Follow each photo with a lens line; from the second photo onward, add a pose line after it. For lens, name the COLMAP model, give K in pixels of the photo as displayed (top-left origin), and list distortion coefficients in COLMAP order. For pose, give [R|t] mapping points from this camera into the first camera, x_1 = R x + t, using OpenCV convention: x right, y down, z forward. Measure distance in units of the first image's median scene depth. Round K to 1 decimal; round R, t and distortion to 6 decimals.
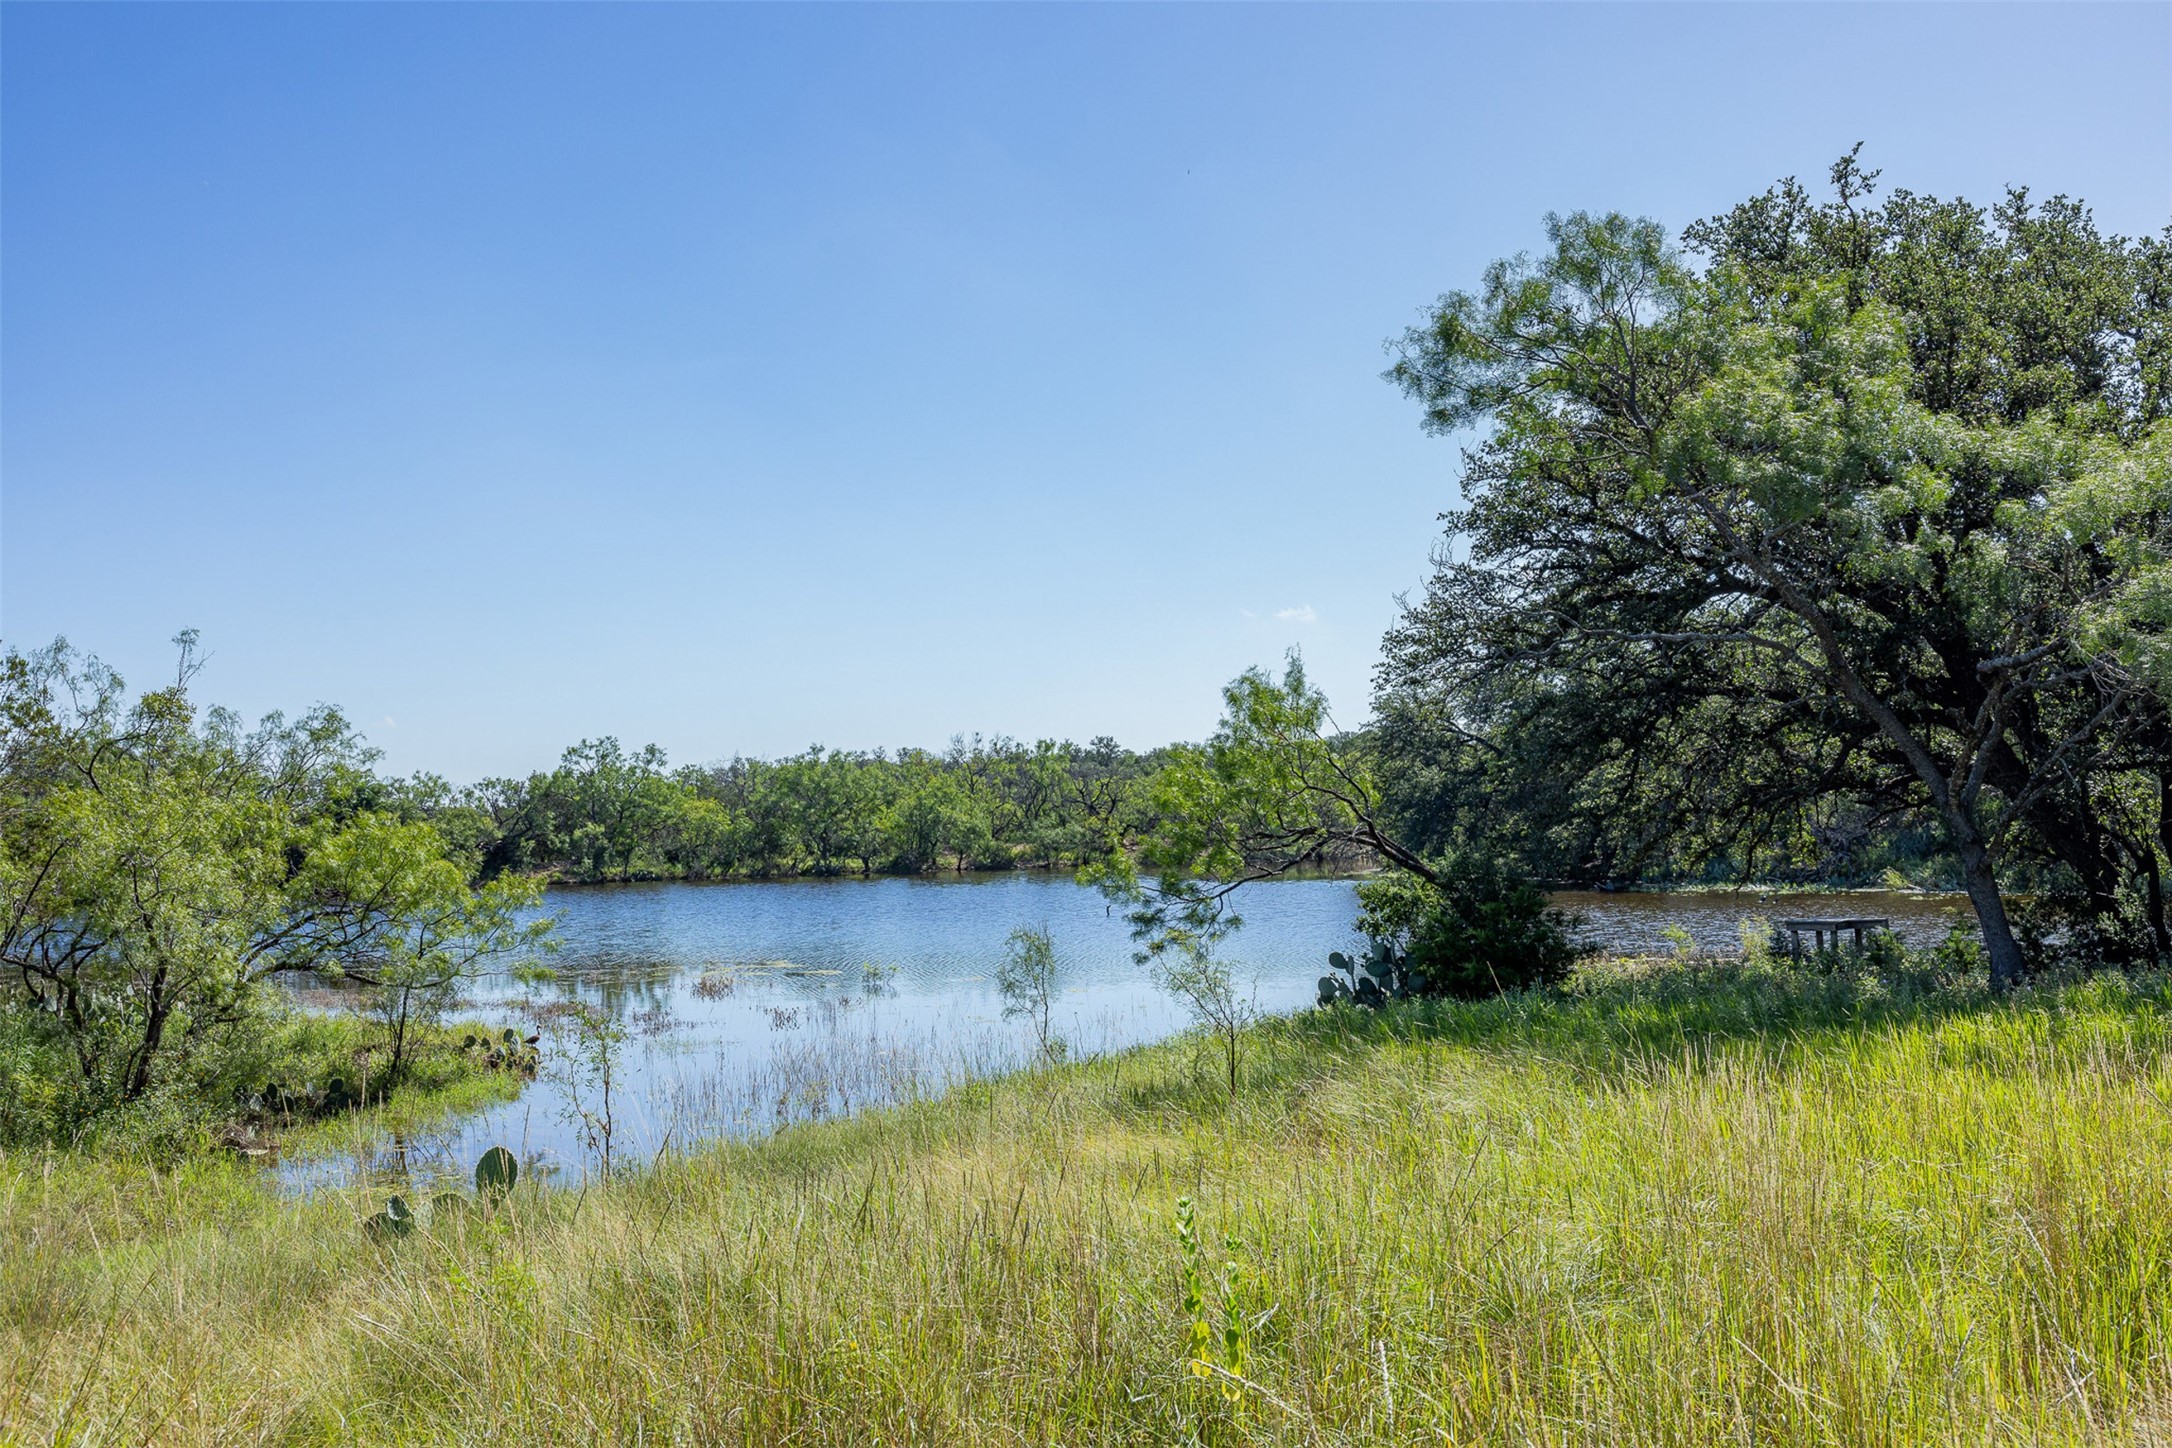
lens RADIAL K [[2131.0, 0, 1086.0], [0, 2131.0, 724.0], [0, 0, 1]] dist [-0.004807, -0.002038]
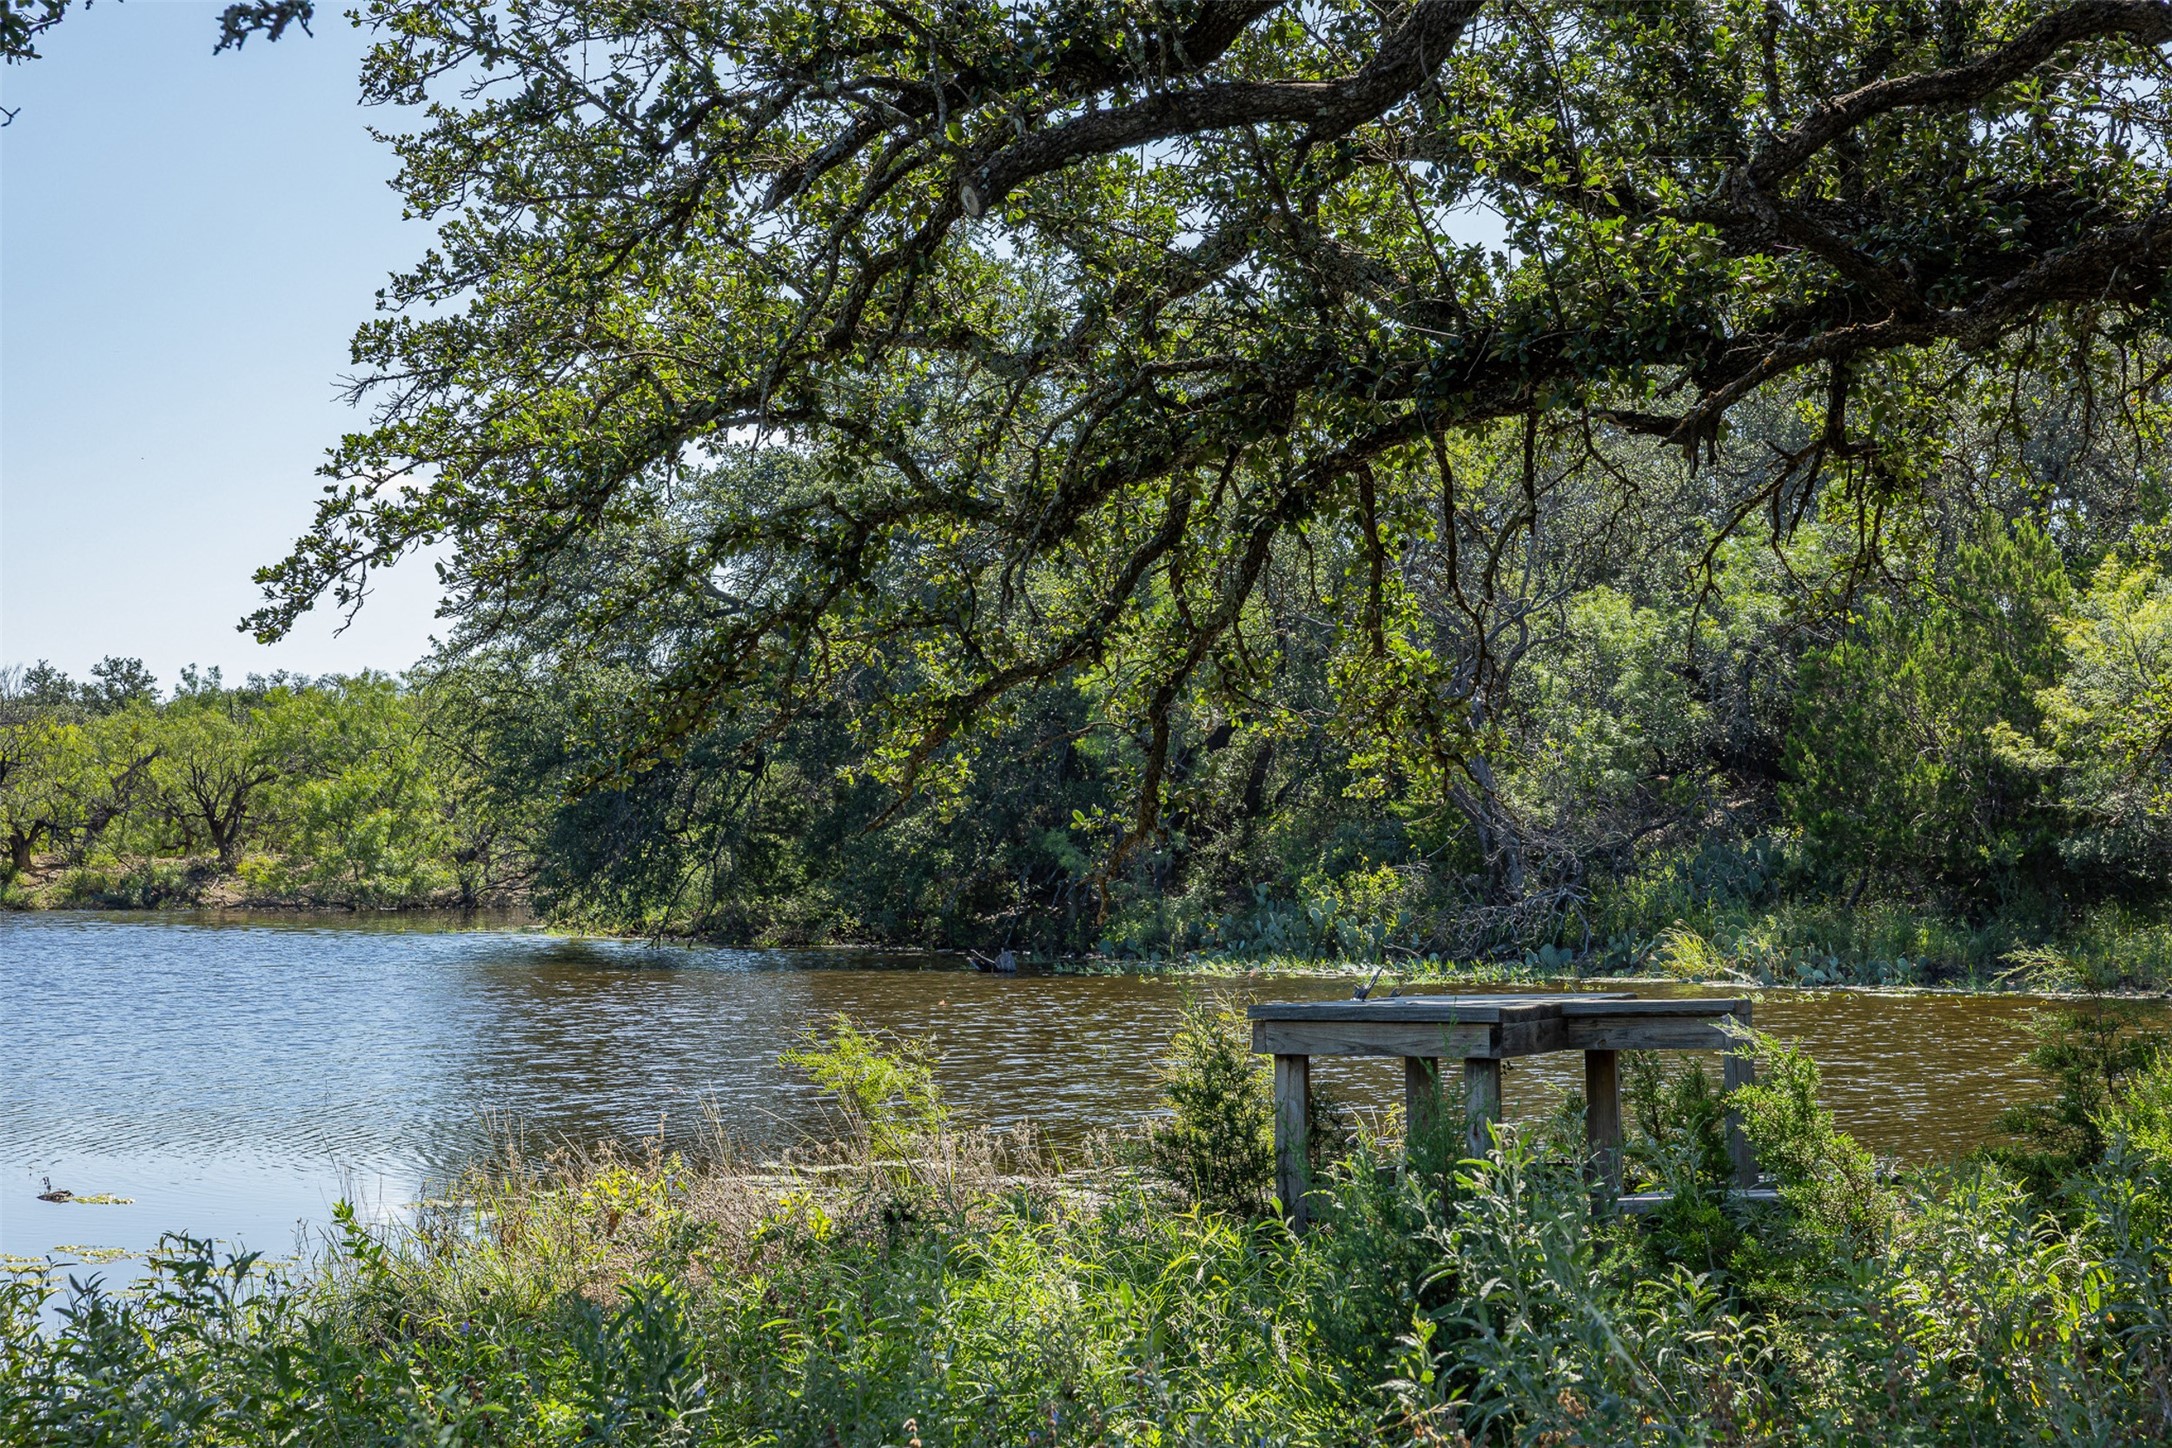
lens RADIAL K [[3881.4, 0, 1086.0], [0, 3881.4, 724.0], [0, 0, 1]] dist [0.029848, 0.037957]
pose [[0.976541, 0.036523, 0.212213, 0.109677], [-0.038011, 0.999273, 0.002935, 0.030758], [-0.211951, -0.010932, 0.977219, 0.303209]]
